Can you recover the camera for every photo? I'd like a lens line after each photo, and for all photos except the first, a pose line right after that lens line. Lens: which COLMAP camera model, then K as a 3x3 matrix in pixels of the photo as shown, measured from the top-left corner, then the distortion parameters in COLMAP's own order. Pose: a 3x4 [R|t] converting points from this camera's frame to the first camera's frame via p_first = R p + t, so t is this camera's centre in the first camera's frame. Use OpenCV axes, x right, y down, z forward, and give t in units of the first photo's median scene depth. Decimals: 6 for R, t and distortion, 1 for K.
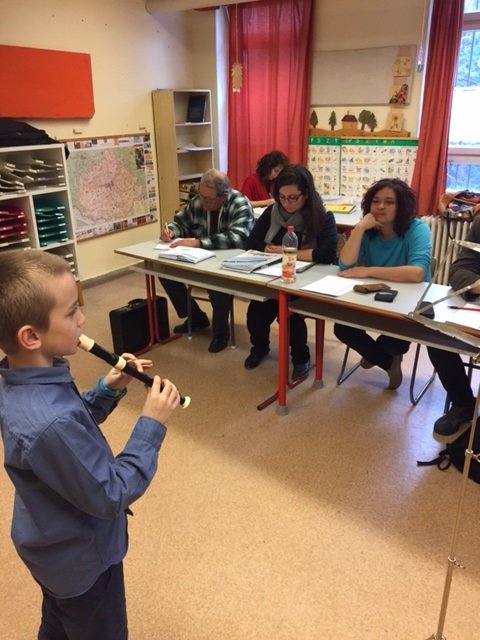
lens RADIAL K [[561.3, 0, 240.0], [0, 561.3, 320.0], [0, 0, 1]] dist [0.093331, -0.136510]
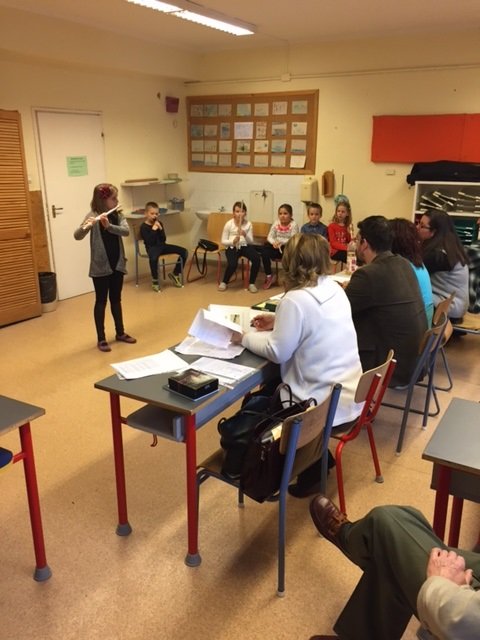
lens RADIAL K [[561.3, 0, 240.0], [0, 561.3, 320.0], [0, 0, 1]] dist [0.093331, -0.136510]
pose [[0.043158, 0.308856, -0.950129, 0.927121], [-0.353782, 0.894117, 0.274578, -0.164836], [0.934332, 0.324289, 0.147856, 0.326696]]
